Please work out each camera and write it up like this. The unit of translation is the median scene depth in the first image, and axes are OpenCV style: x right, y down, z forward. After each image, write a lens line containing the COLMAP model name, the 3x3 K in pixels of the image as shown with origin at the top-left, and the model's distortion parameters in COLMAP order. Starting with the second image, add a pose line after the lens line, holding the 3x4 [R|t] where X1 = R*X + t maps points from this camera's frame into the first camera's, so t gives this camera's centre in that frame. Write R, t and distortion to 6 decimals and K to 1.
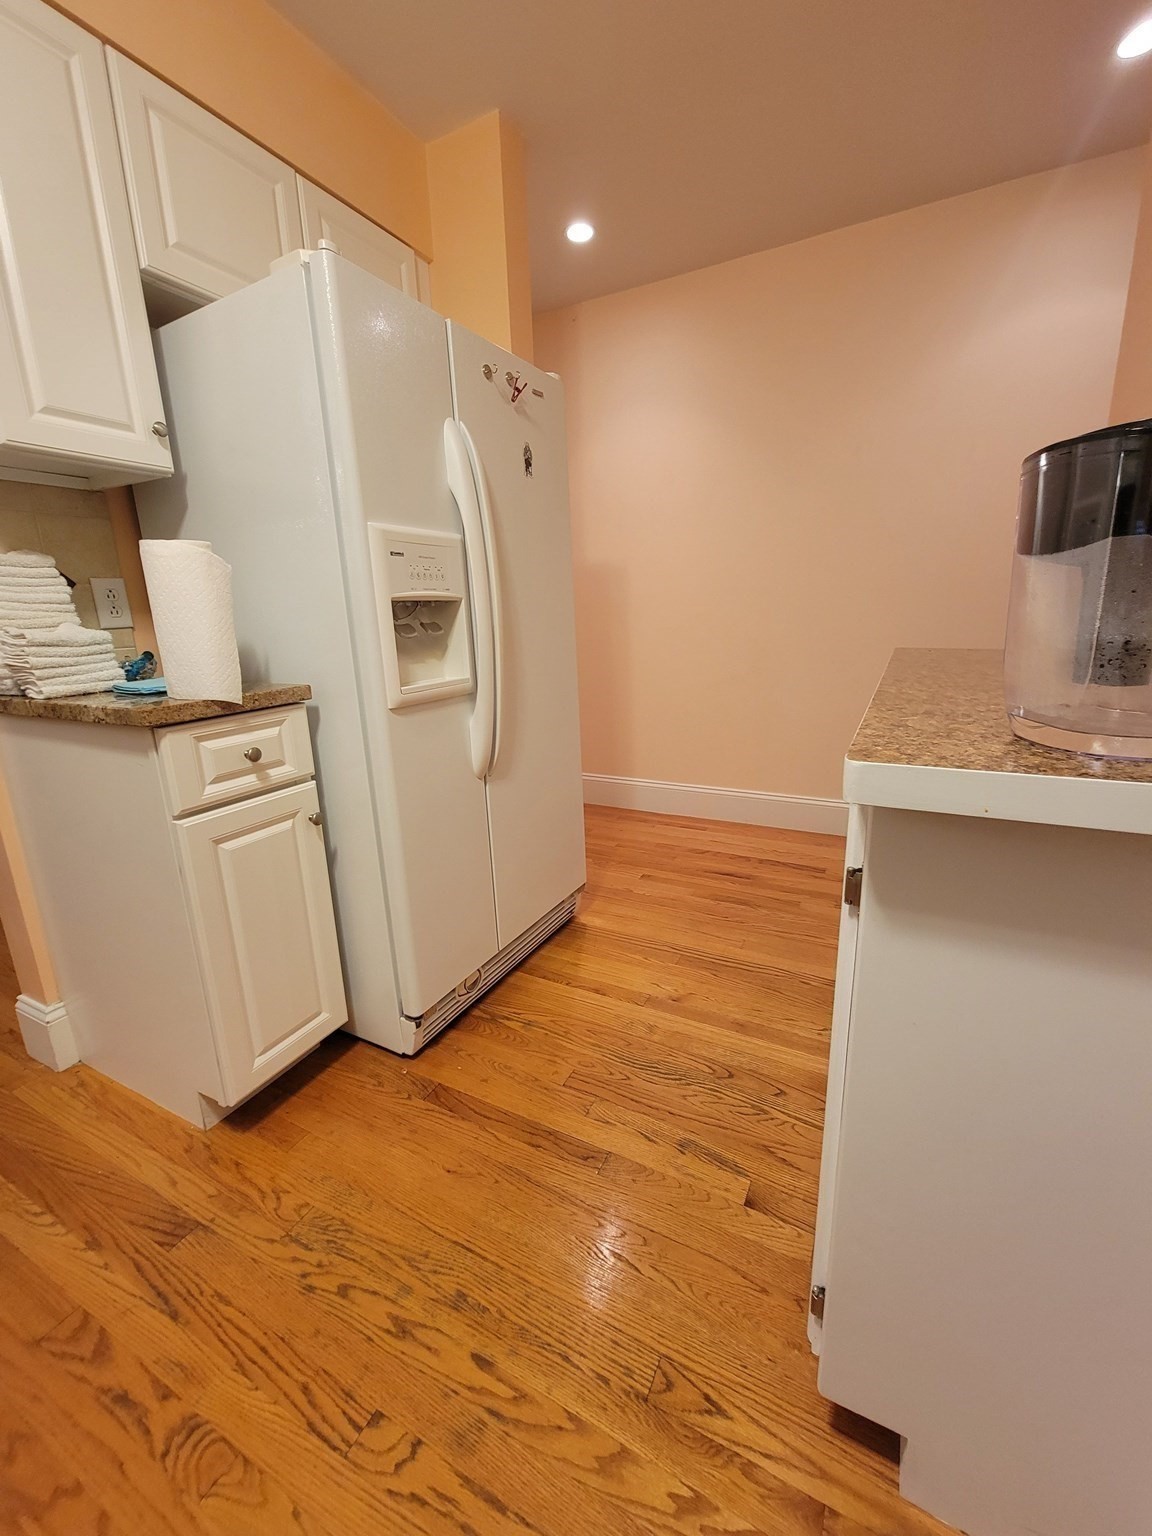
lens RADIAL K [[624.5, 0, 585.3], [0, 624.5, 760.0], [0, 0, 1]] dist [0.000250, -0.002868]
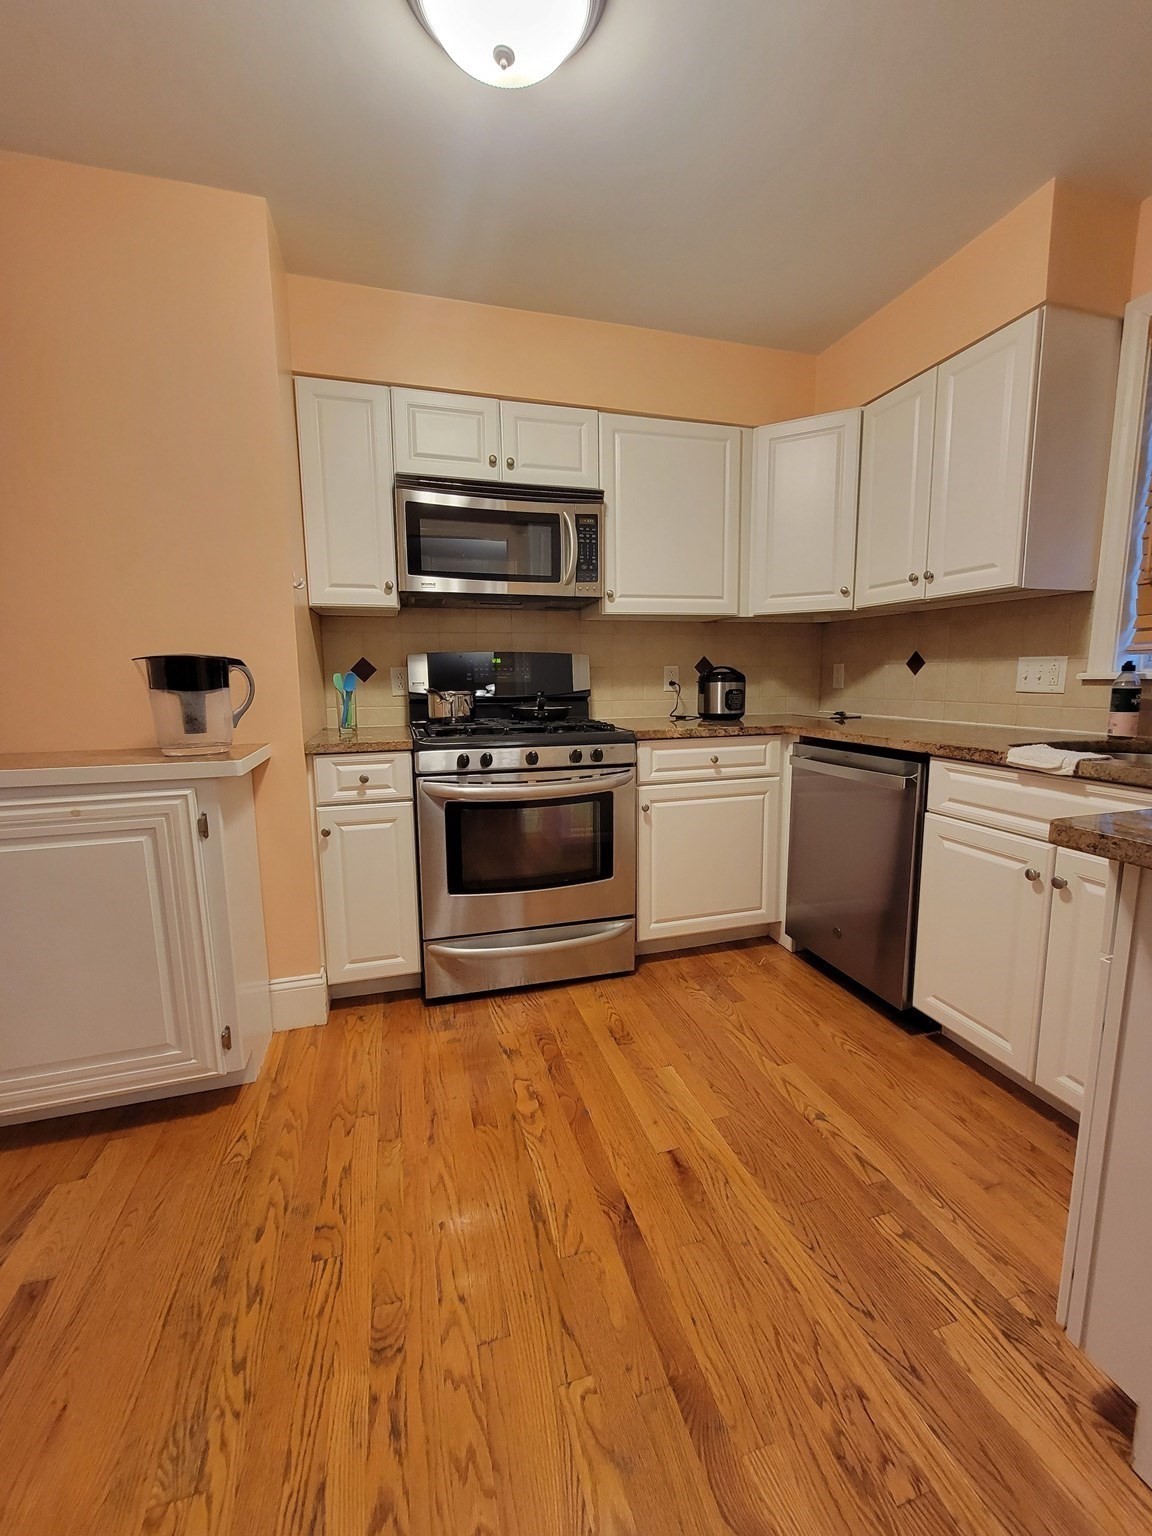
lens RADIAL K [[624.5, 0, 585.3], [0, 624.5, 760.0], [0, 0, 1]] dist [0.000250, -0.002868]
pose [[-0.697737, -0.061803, 0.713683, -1.535676], [0.198296, 0.940677, 0.275326, -0.266680], [-0.688361, 0.333626, -0.644091, 0.990929]]
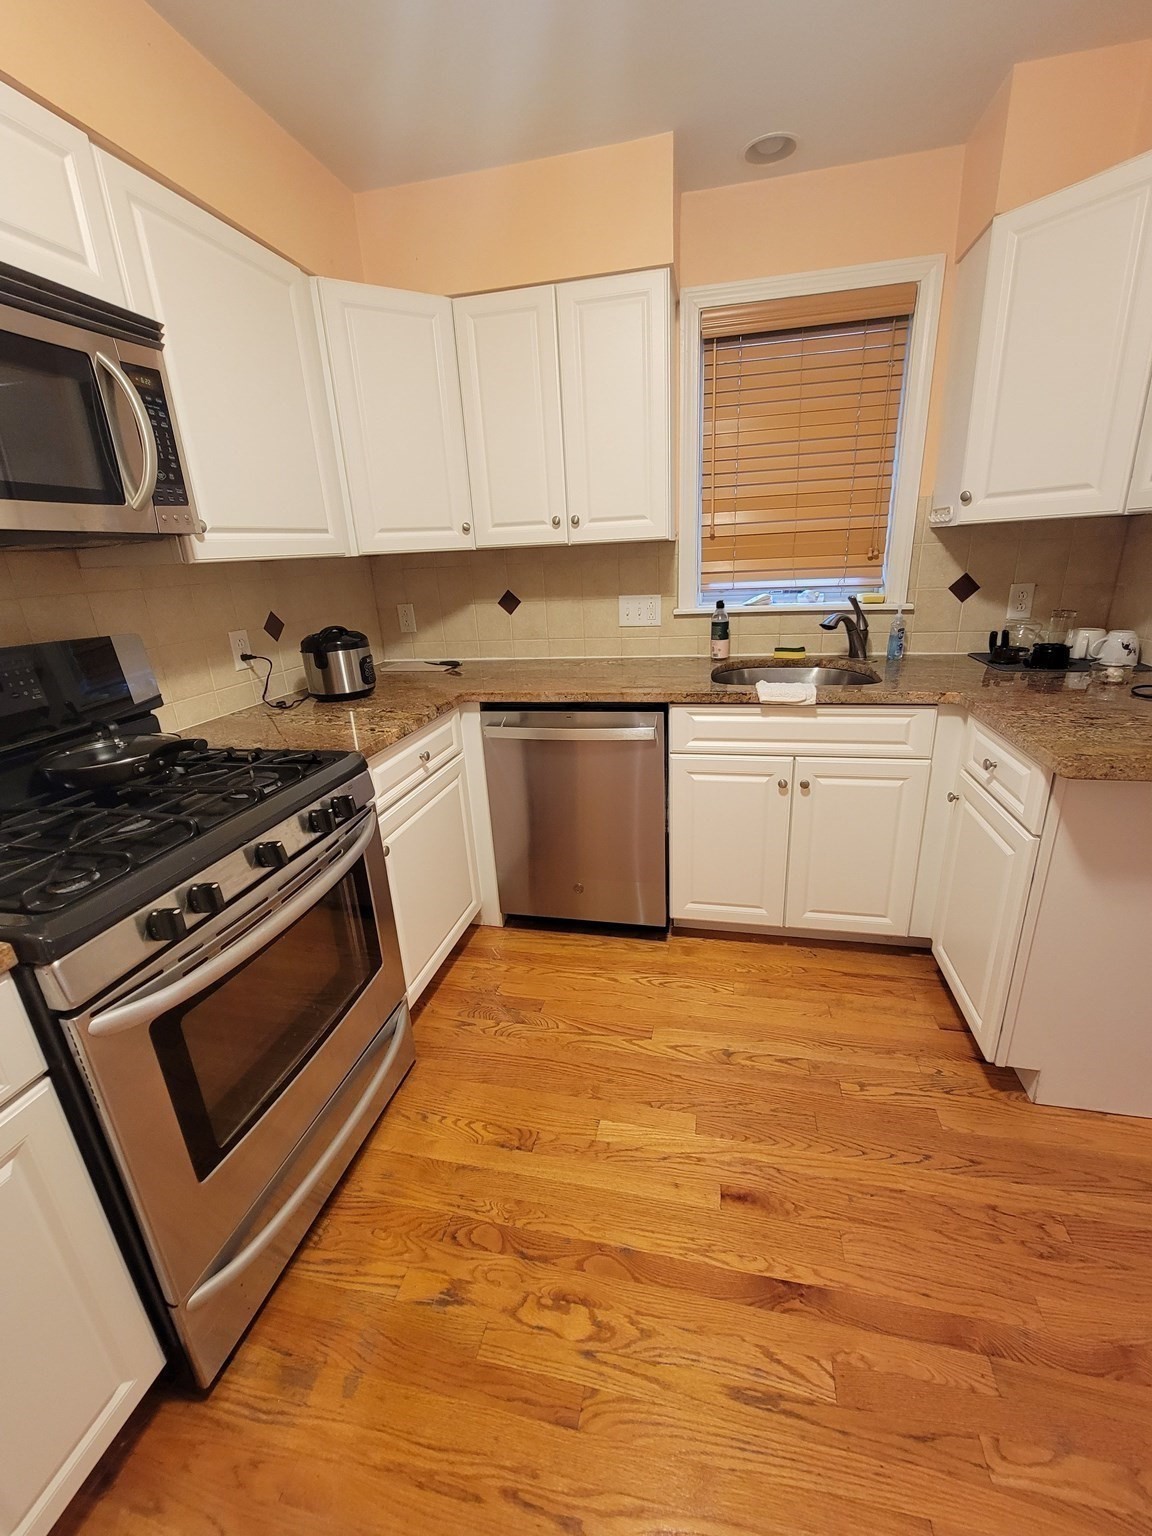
lens RADIAL K [[624.5, 0, 585.3], [0, 624.5, 760.0], [0, 0, 1]] dist [0.000250, -0.002868]
pose [[-0.963070, 0.153565, -0.221164, -0.164147], [0.012974, 0.846919, 0.531563, -0.486983], [0.268937, 0.509064, -0.817635, 0.743556]]
